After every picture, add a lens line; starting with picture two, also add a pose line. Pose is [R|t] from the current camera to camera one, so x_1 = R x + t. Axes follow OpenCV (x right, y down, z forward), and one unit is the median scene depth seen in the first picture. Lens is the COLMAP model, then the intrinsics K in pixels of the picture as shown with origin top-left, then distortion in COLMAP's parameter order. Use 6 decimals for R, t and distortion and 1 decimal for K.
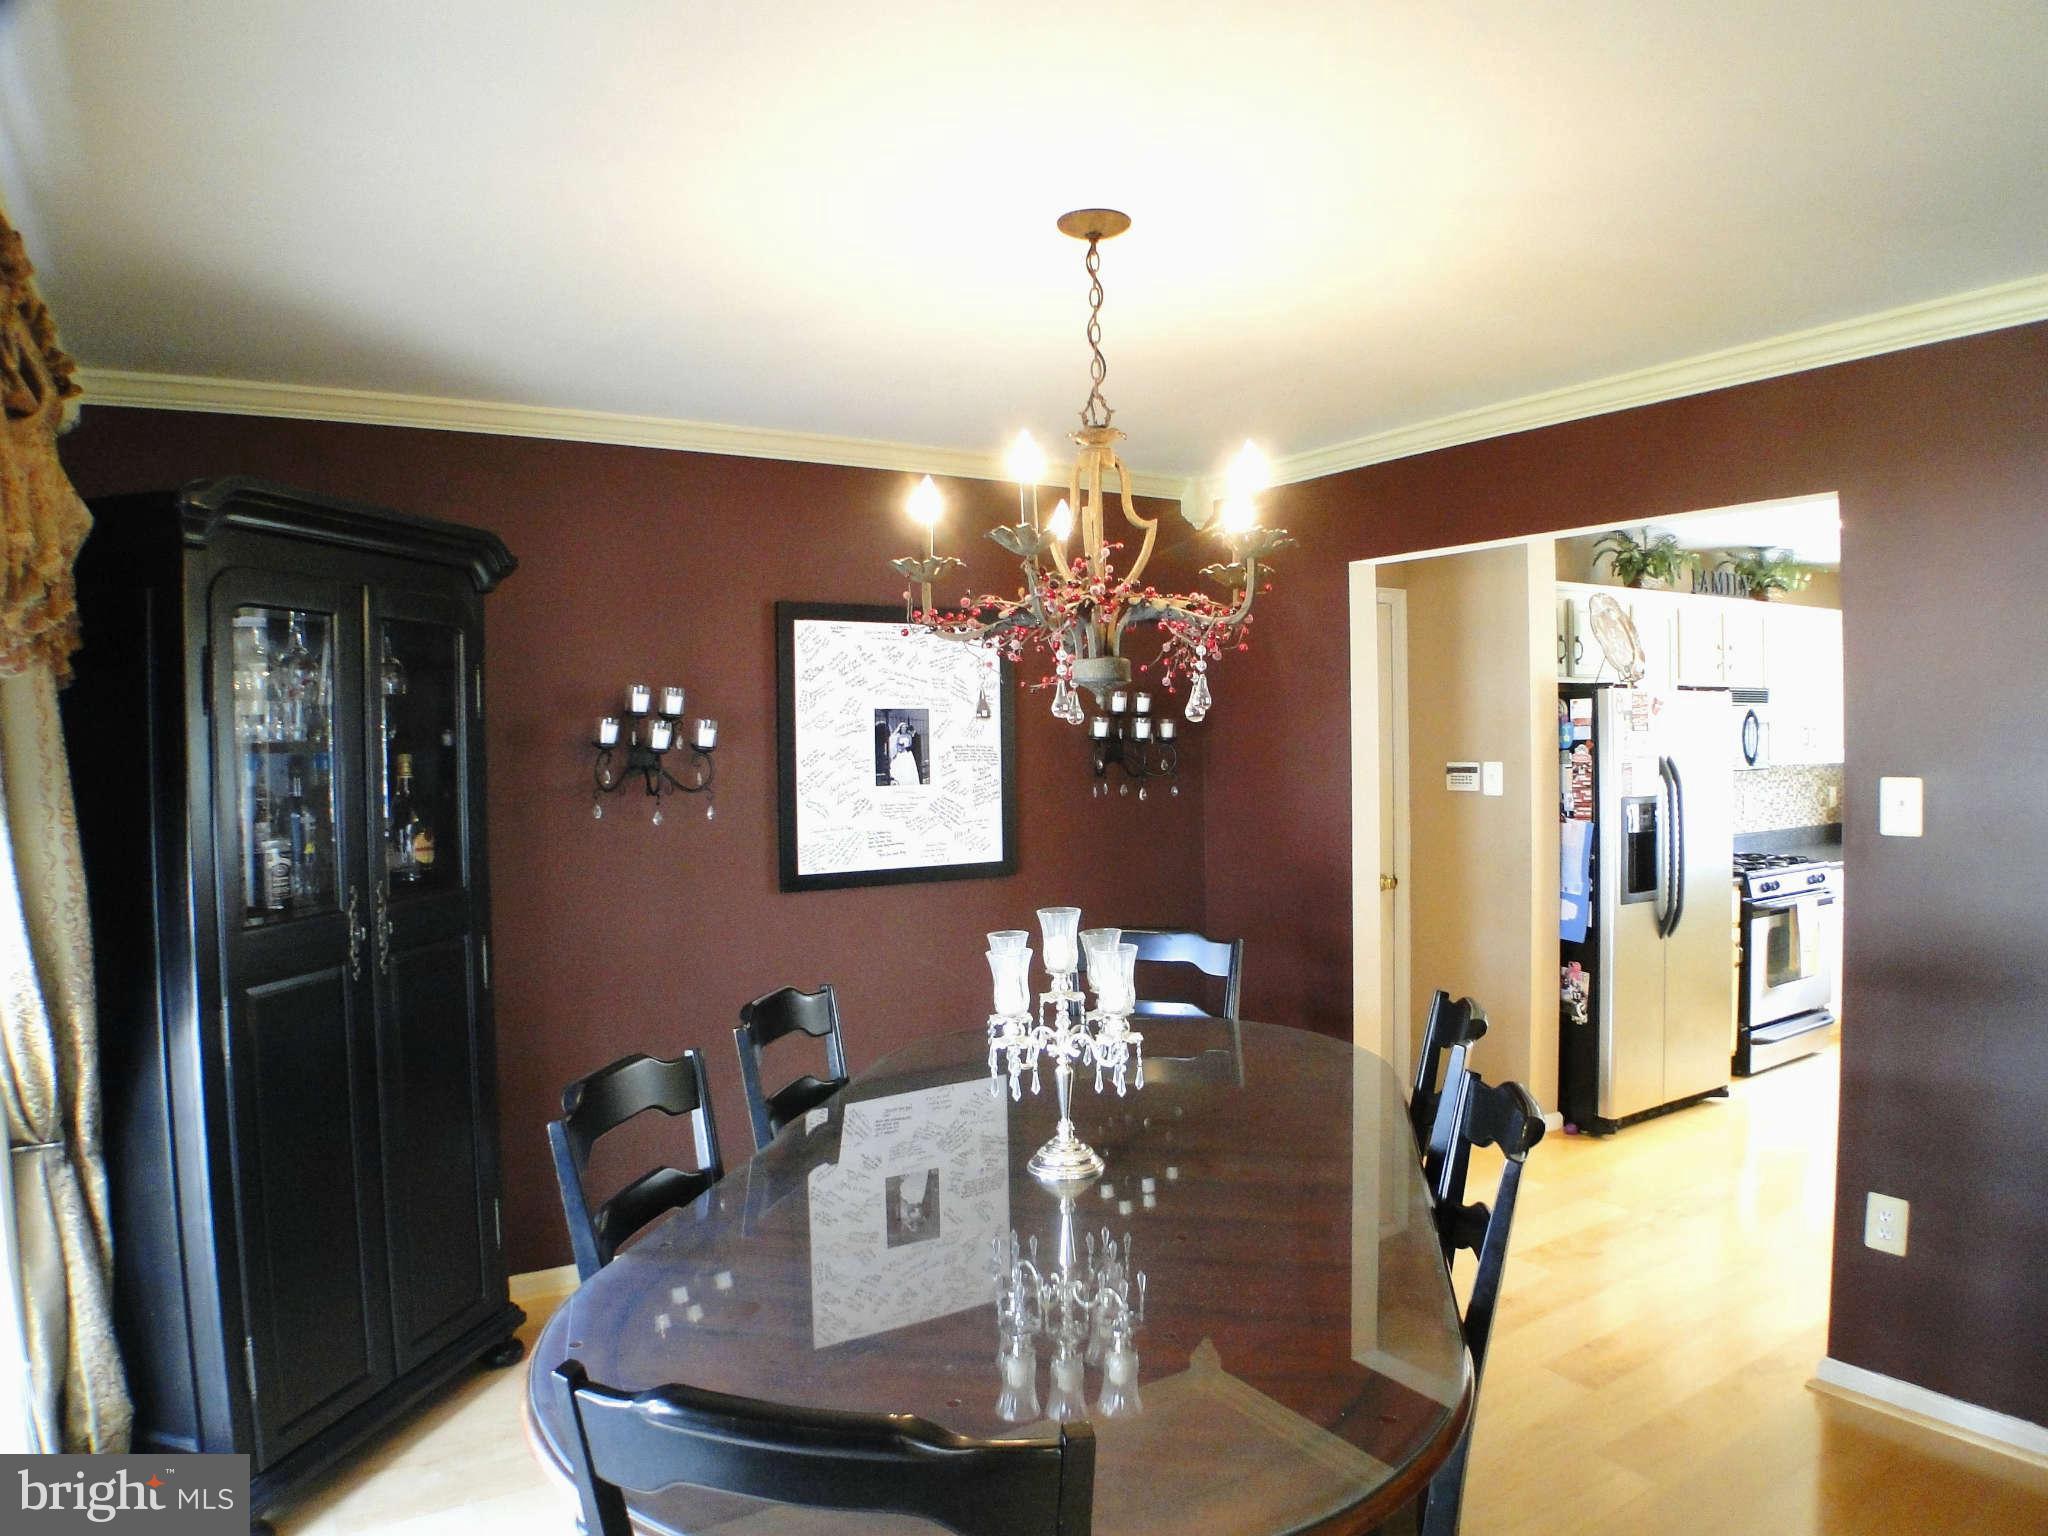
lens RADIAL K [[1321.8, 0, 1026.9], [0, 1321.8, 774.5], [0, 0, 1]] dist [-0.123068, 0.022652]
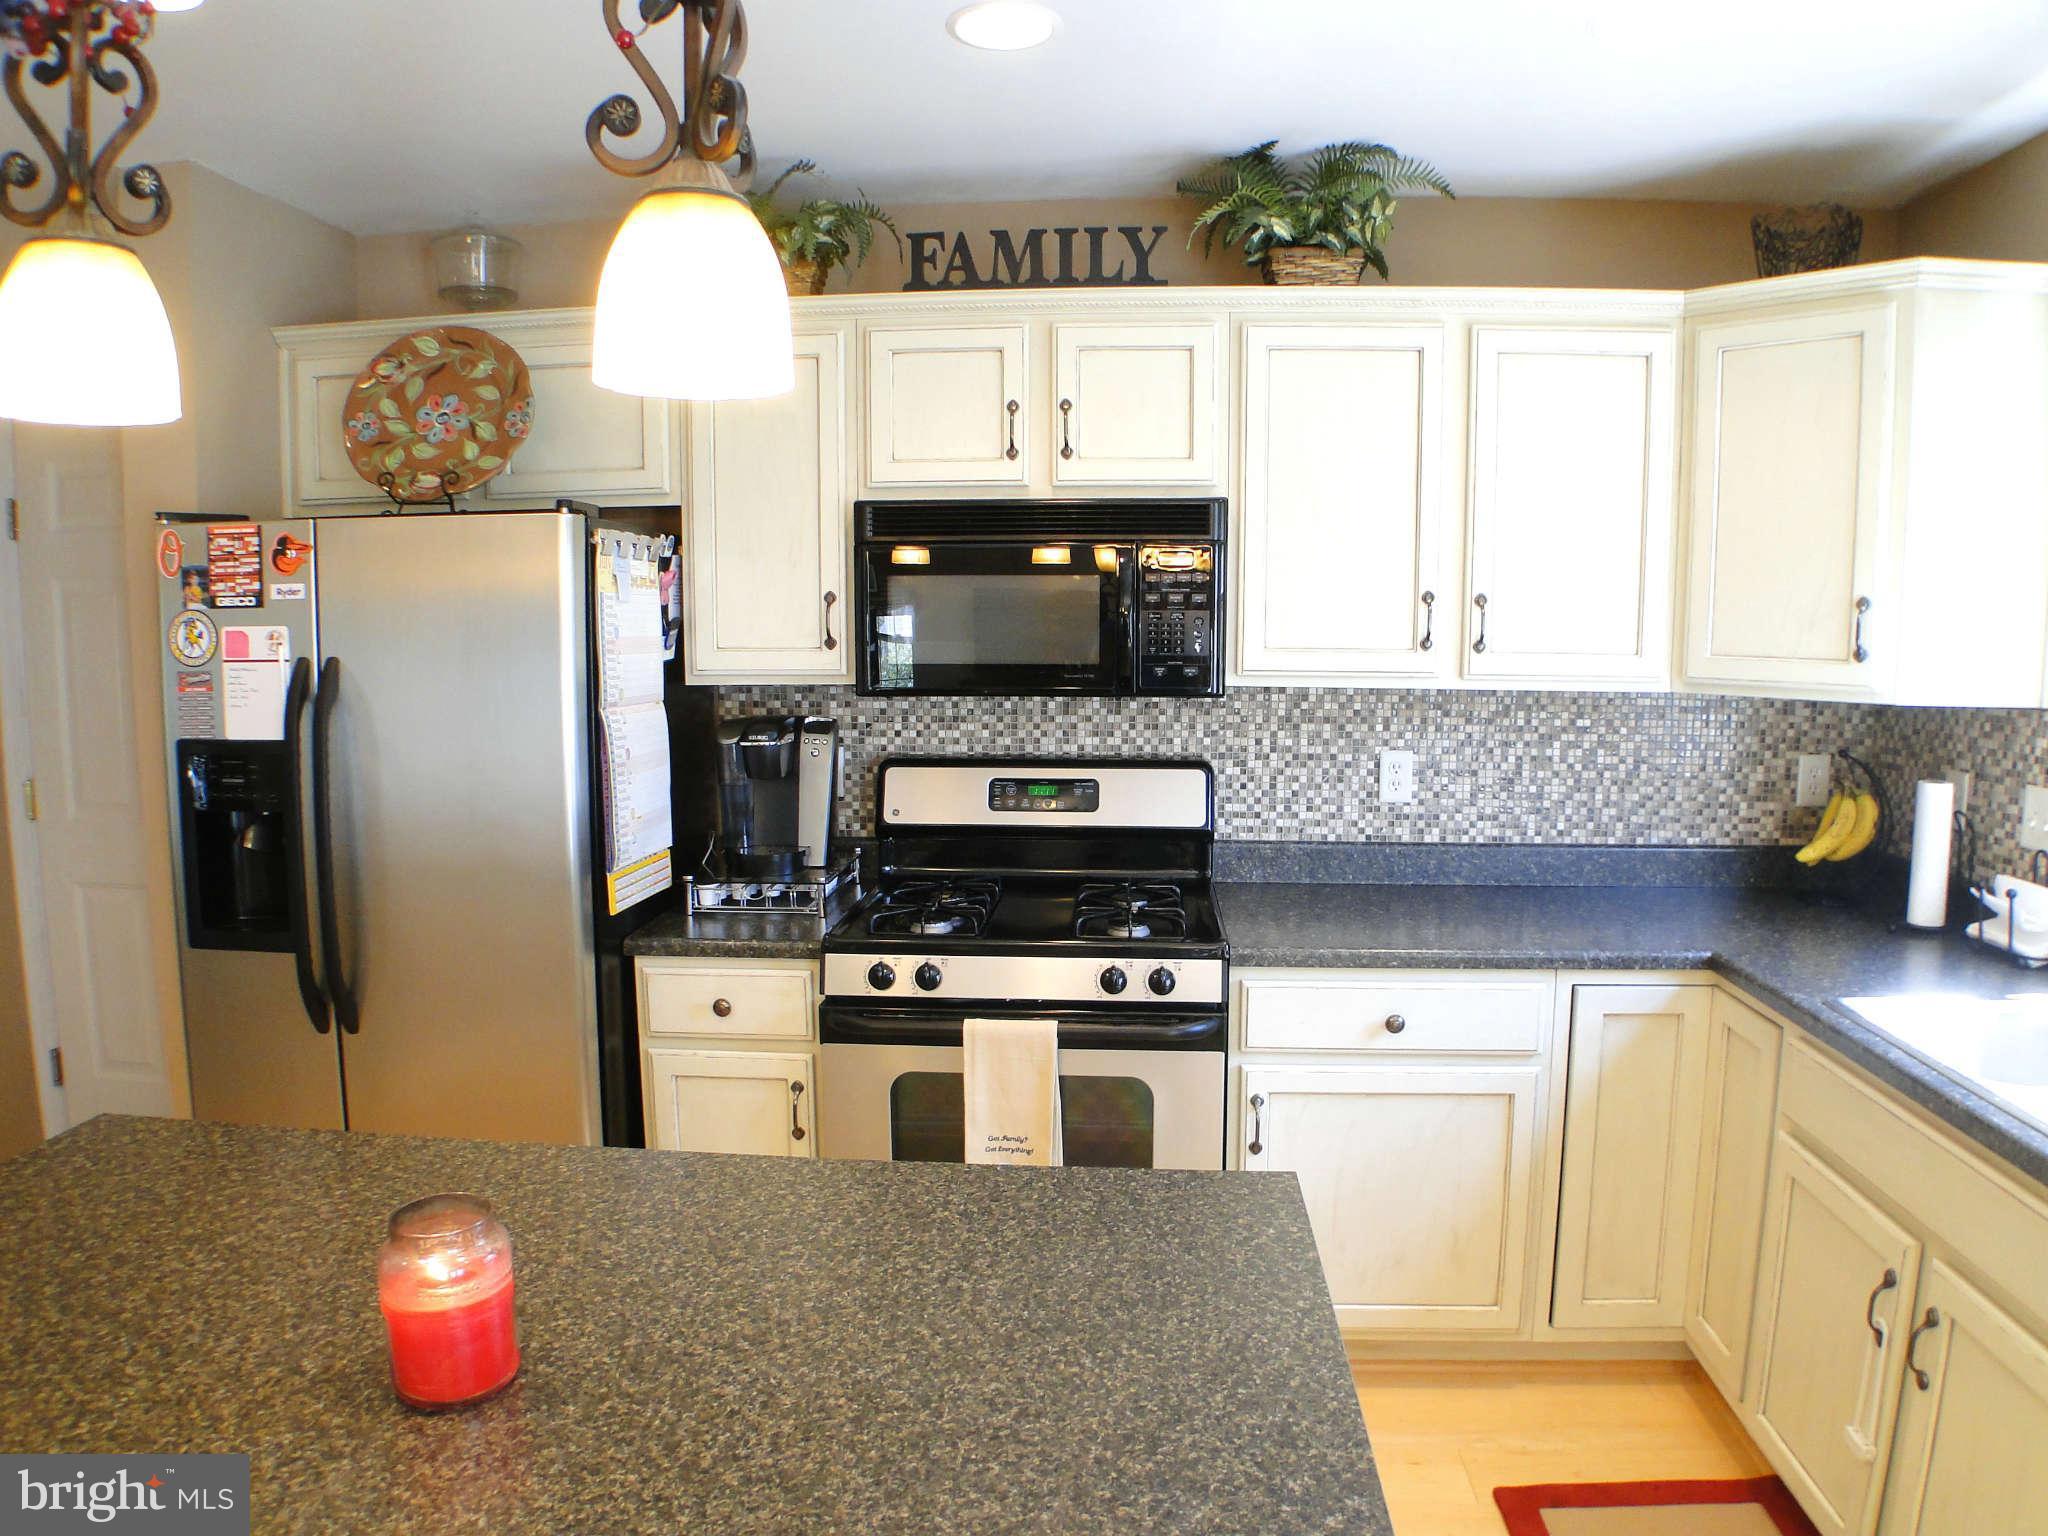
lens RADIAL K [[1321.8, 0, 1026.9], [0, 1321.8, 774.5], [0, 0, 1]] dist [-0.123068, 0.022652]
pose [[0.797869, 0.086445, -0.596601, 1.019248], [-0.026573, 0.993746, 0.108453, -0.030641], [0.602245, -0.070678, 0.795176, 0.800136]]
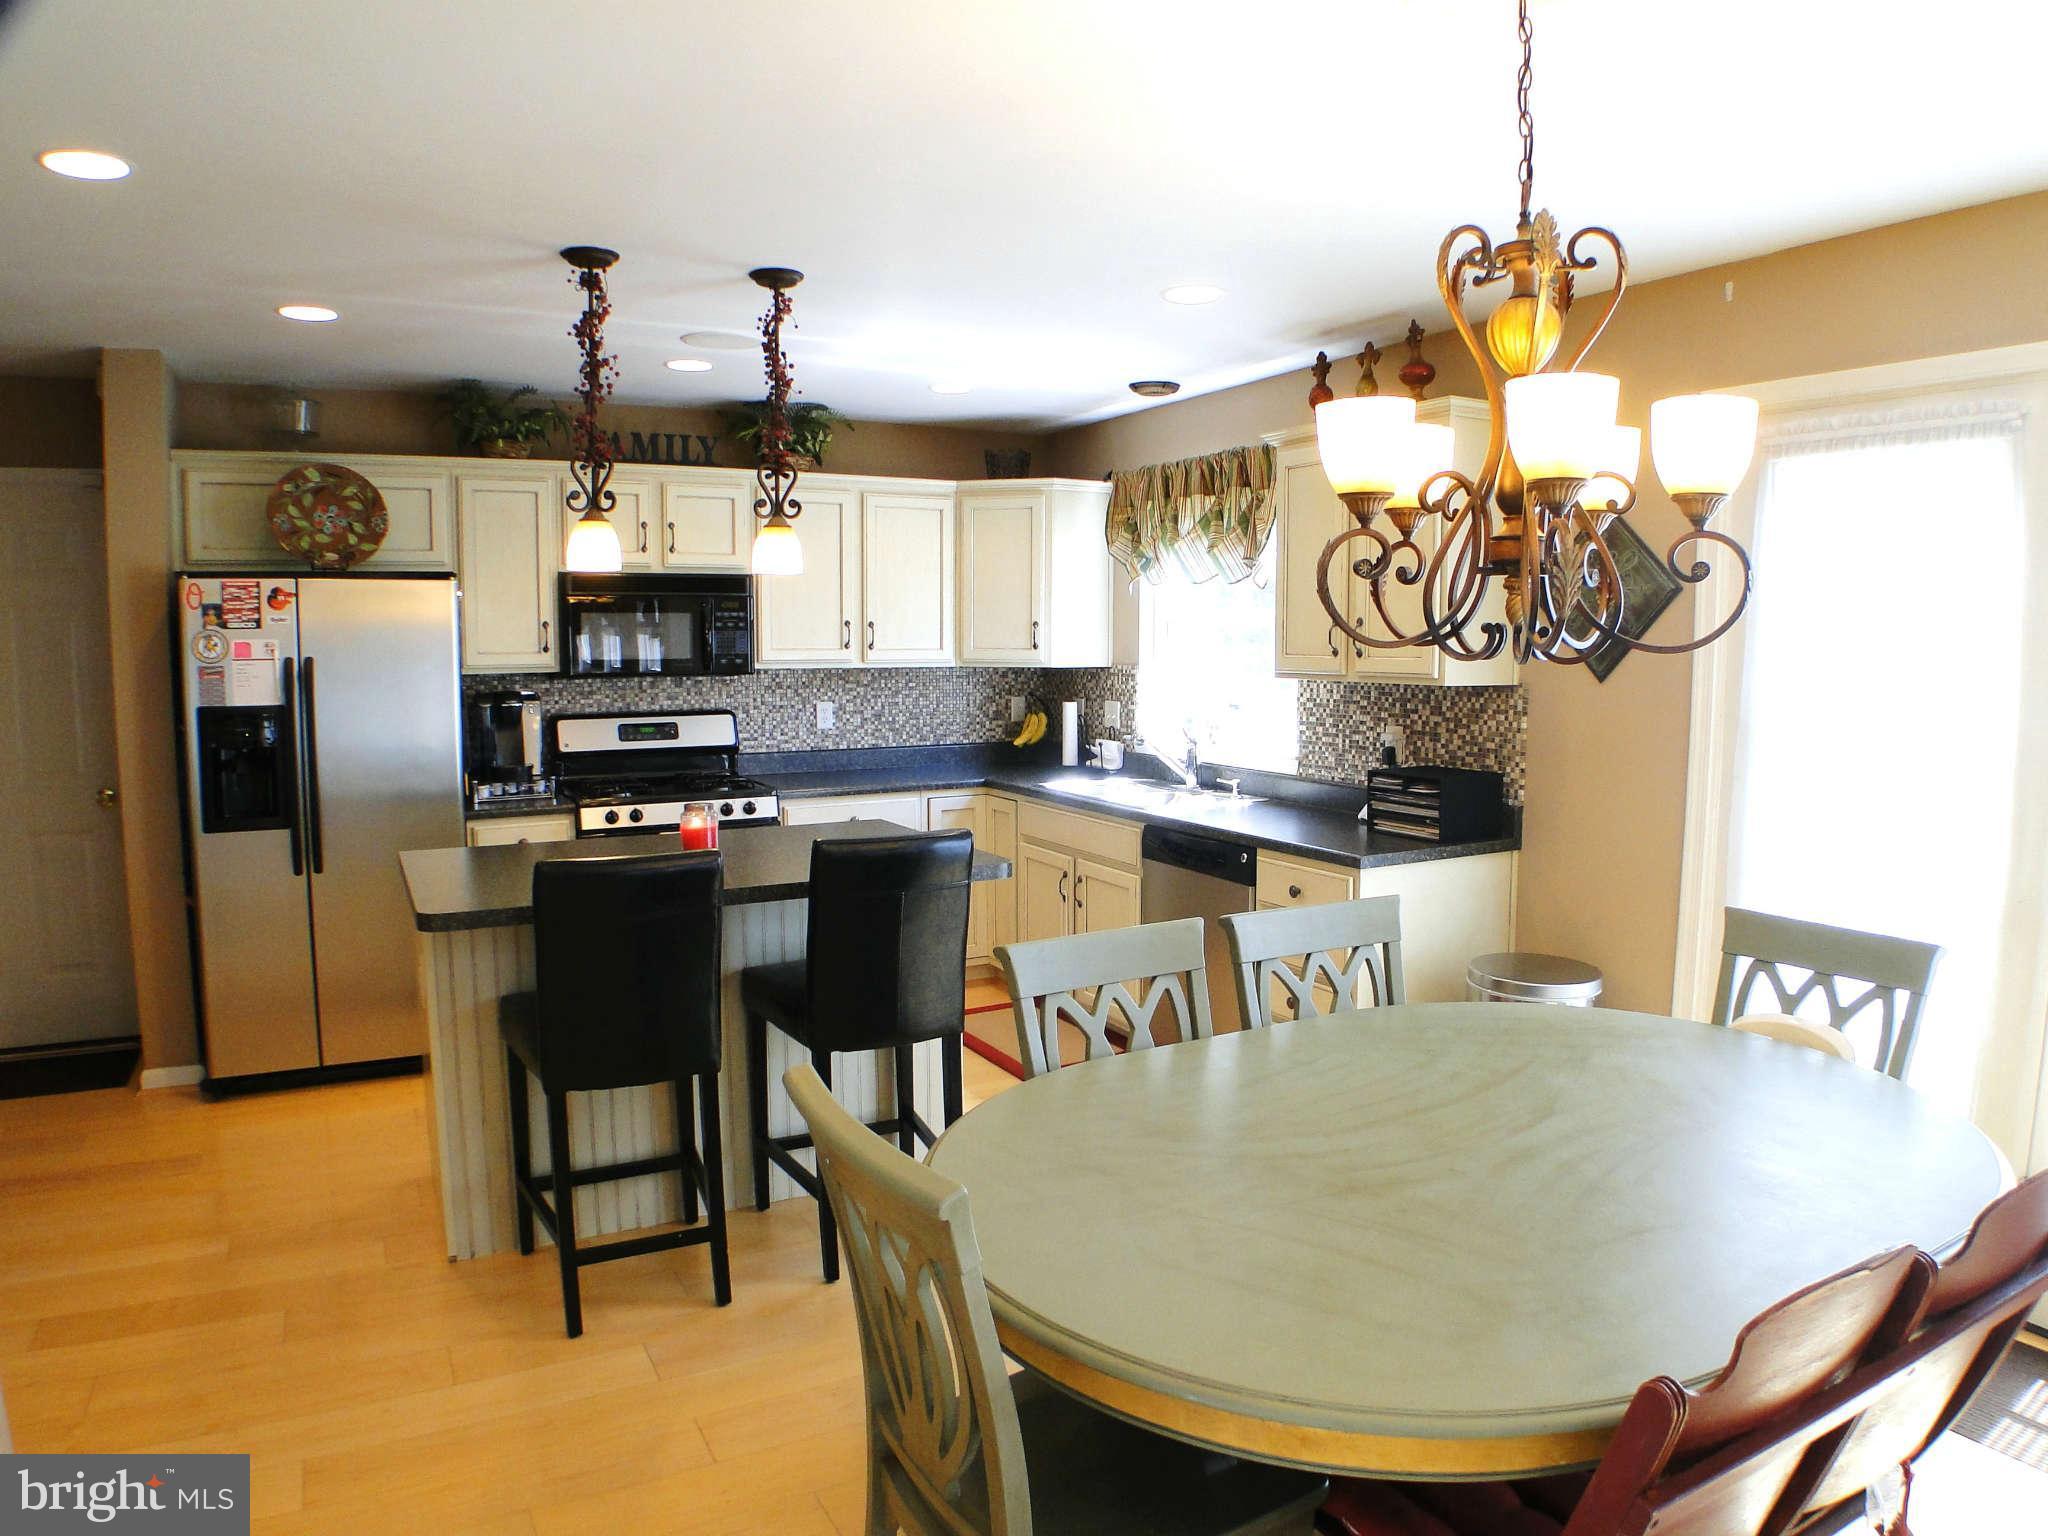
lens RADIAL K [[1321.8, 0, 1026.9], [0, 1321.8, 774.5], [0, 0, 1]] dist [-0.123068, 0.022652]
pose [[0.997638, 0.021459, -0.065257, 1.054294], [-0.016206, 0.996663, 0.079998, -0.012814], [0.066756, -0.078752, 0.994657, 0.206652]]
